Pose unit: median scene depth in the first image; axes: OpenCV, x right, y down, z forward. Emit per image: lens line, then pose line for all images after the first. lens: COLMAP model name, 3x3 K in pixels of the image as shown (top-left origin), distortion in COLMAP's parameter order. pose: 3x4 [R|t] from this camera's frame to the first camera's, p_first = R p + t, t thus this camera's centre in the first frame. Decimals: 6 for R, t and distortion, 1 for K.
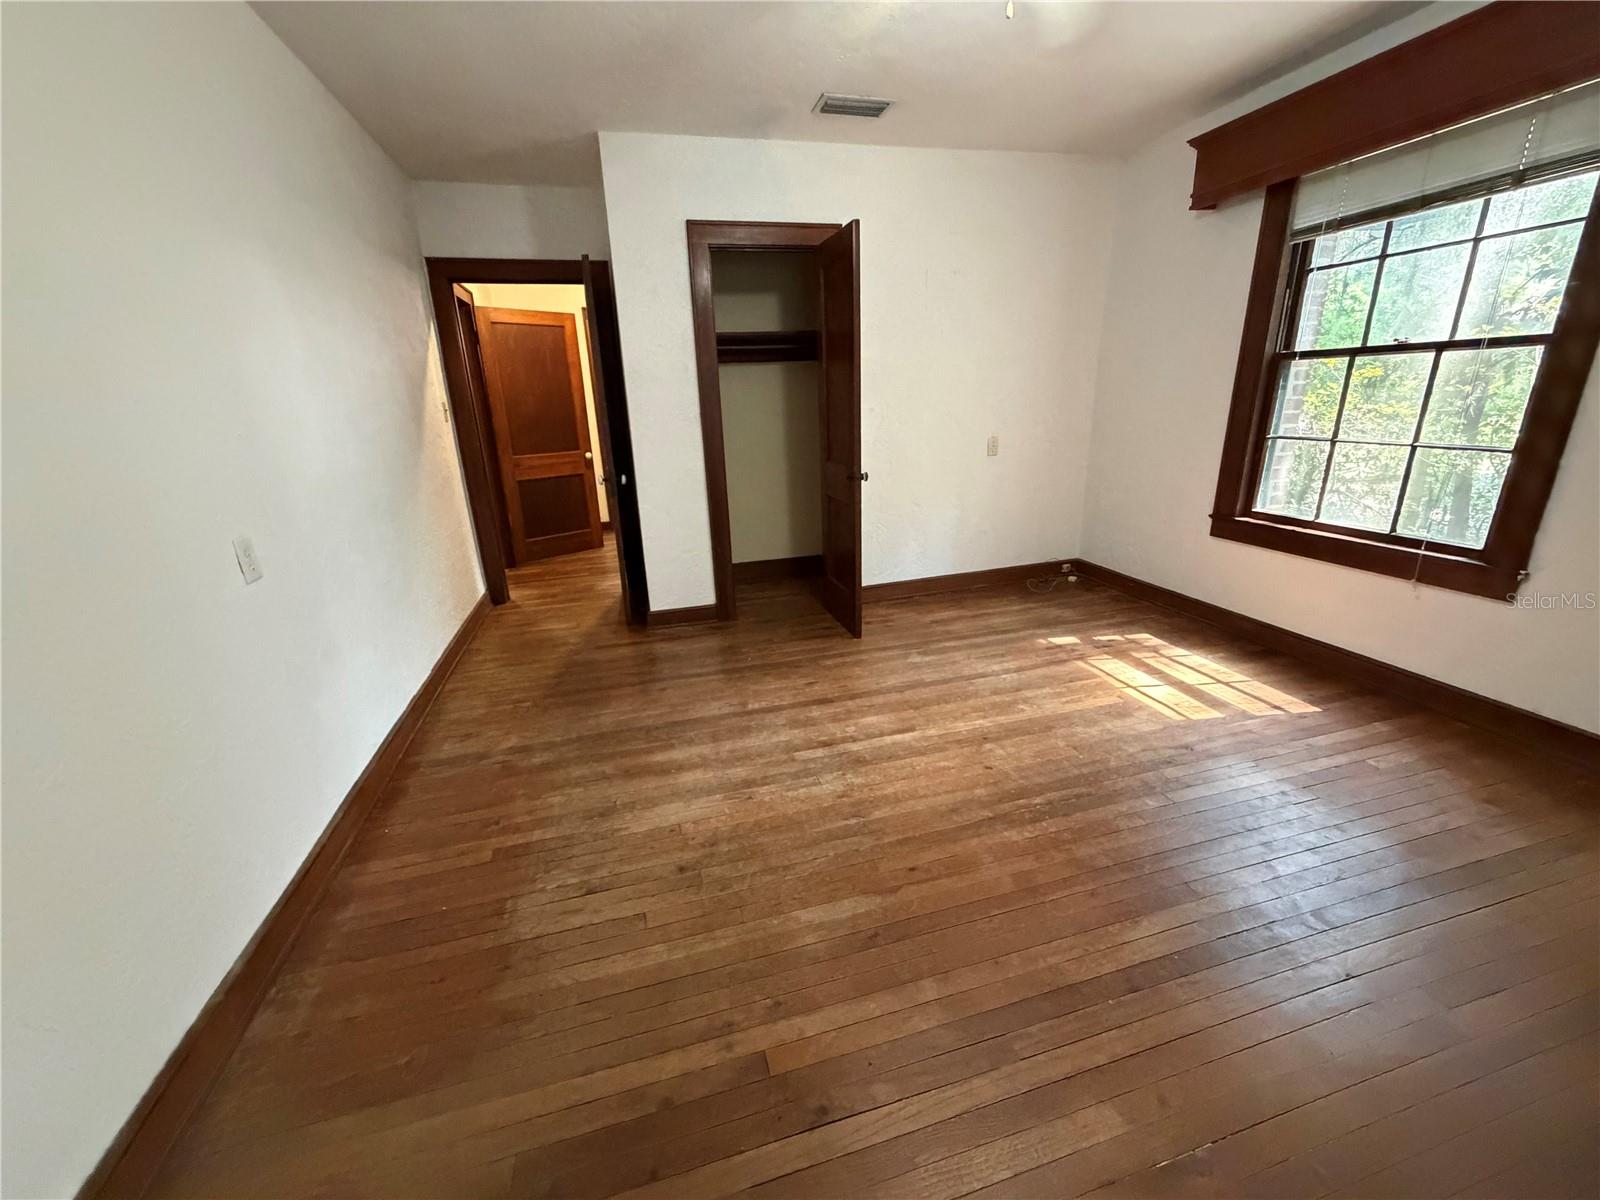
lens RADIAL K [[637.3, 0, 792.7], [0, 637.3, 599.3], [0, 0, 1]] dist [0.001748, -0.000409]
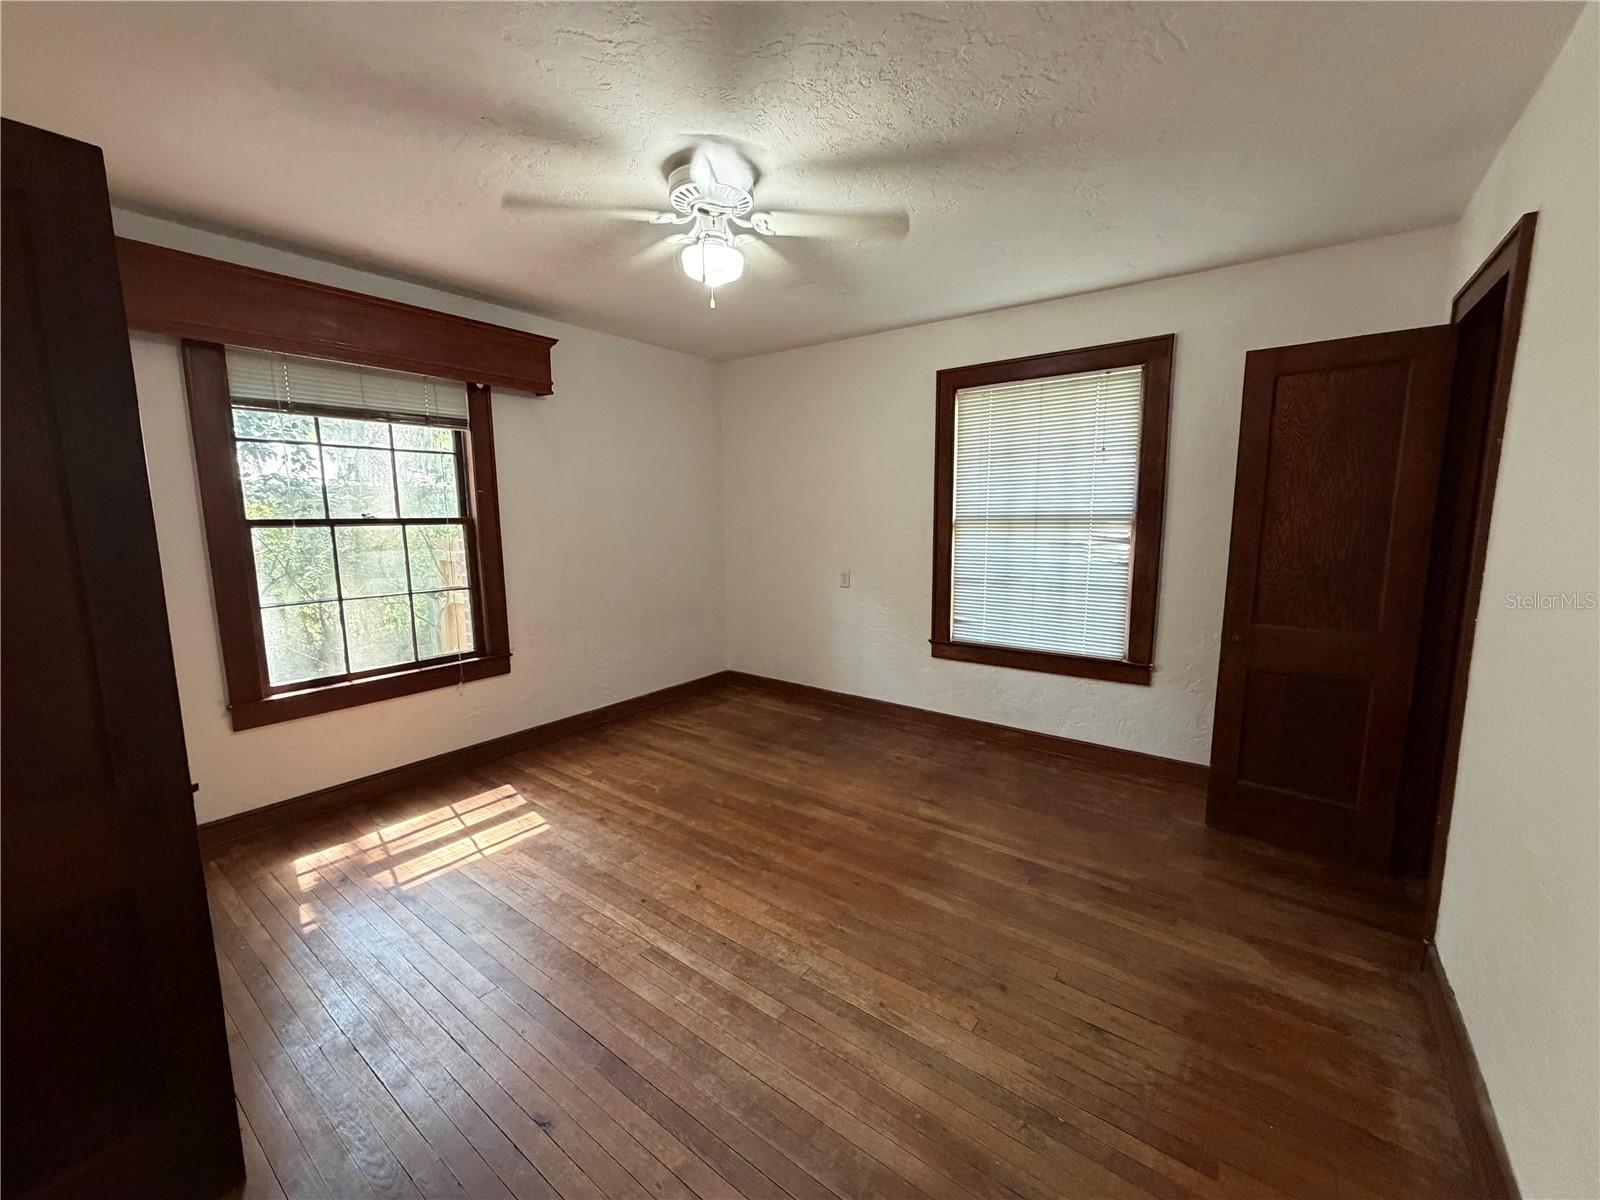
lens RADIAL K [[637.3, 0, 797.7], [0, 637.3, 597.5], [0, 0, 1]] dist [0.001748, -0.000409]
pose [[-0.614726, -0.061900, 0.786308, -0.502281], [0.273032, 0.918581, 0.285766, -0.365133], [-0.739977, 0.390355, -0.547775, 1.062062]]
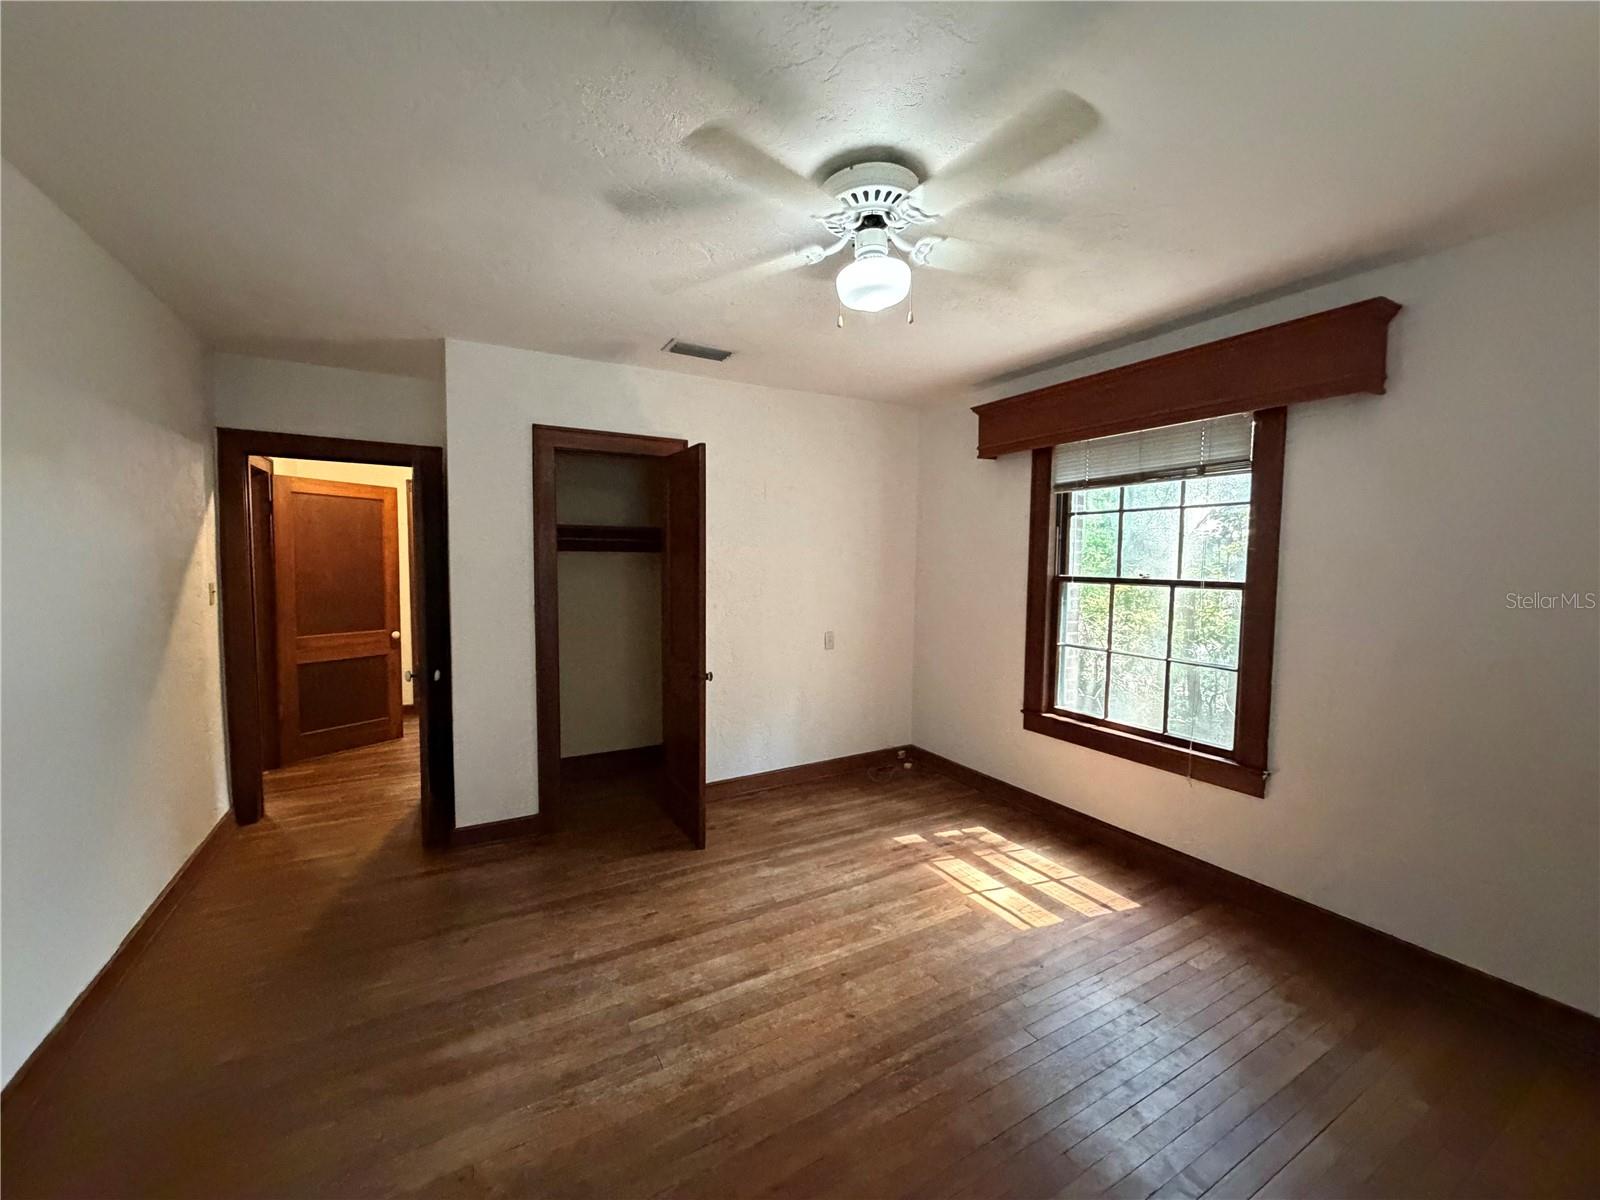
lens RADIAL K [[637.3, 0, 794.0], [0, 637.3, 600.3], [0, 0, 1]] dist [0.001748, -0.000409]
pose [[0.967312, 0.030257, 0.251776, -0.014189], [0.033136, 0.969263, -0.243787, -0.075601], [-0.251414, 0.244161, 0.936577, 0.021586]]
